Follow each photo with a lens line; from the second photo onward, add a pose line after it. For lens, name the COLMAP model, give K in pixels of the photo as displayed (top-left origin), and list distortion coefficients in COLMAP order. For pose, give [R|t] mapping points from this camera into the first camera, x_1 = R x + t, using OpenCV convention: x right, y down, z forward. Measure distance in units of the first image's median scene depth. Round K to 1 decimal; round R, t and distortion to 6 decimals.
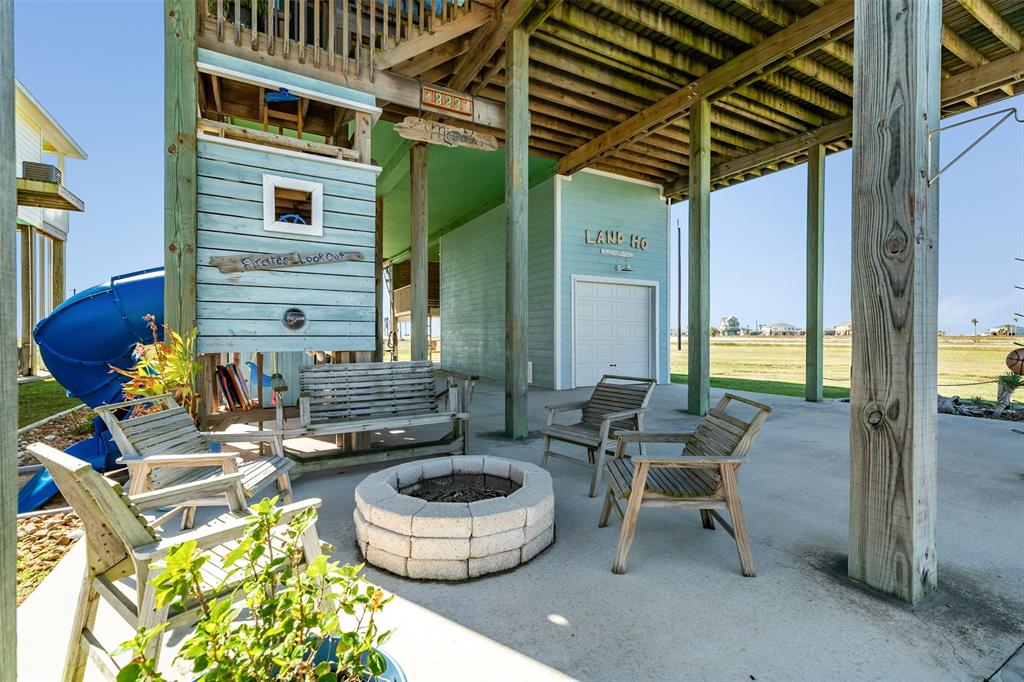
lens RADIAL K [[462.2, 0, 530.6], [0, 462.2, 338.4], [0, 0, 1]] dist [0.000935, 0.000234]
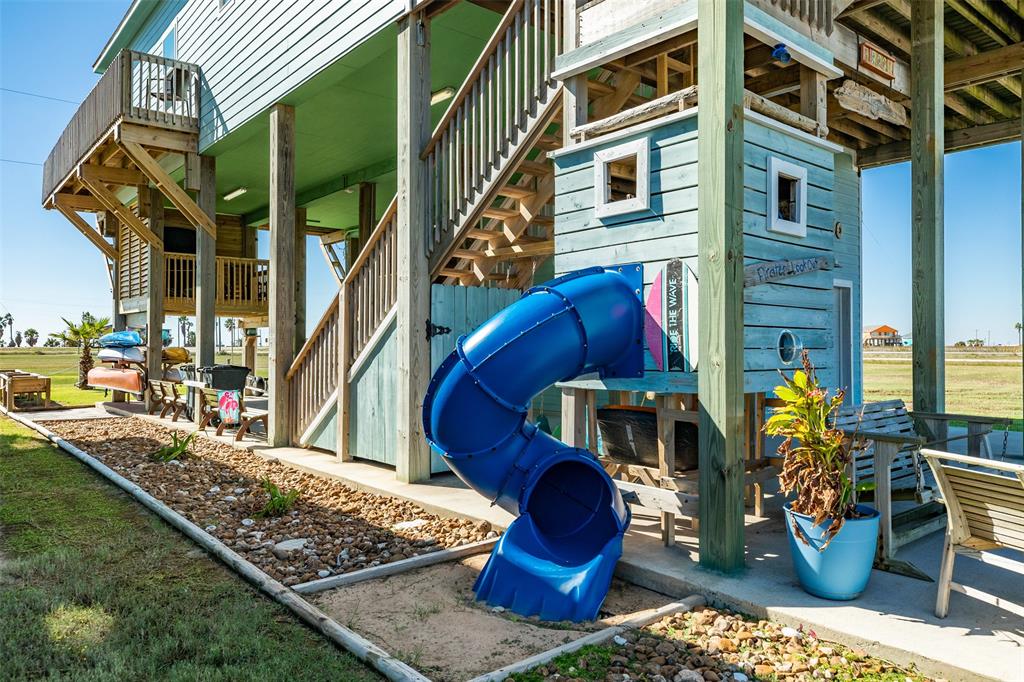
lens RADIAL K [[705.3, 0, 512.0], [0, 705.3, 341.0], [0, 0, 1]] dist [0.006830, 0.002856]
pose [[0.988774, 0.001309, 0.149413, -0.980549], [0.000649, 0.999915, -0.013052, -0.032506], [-0.149417, 0.013003, 0.988689, -0.064328]]
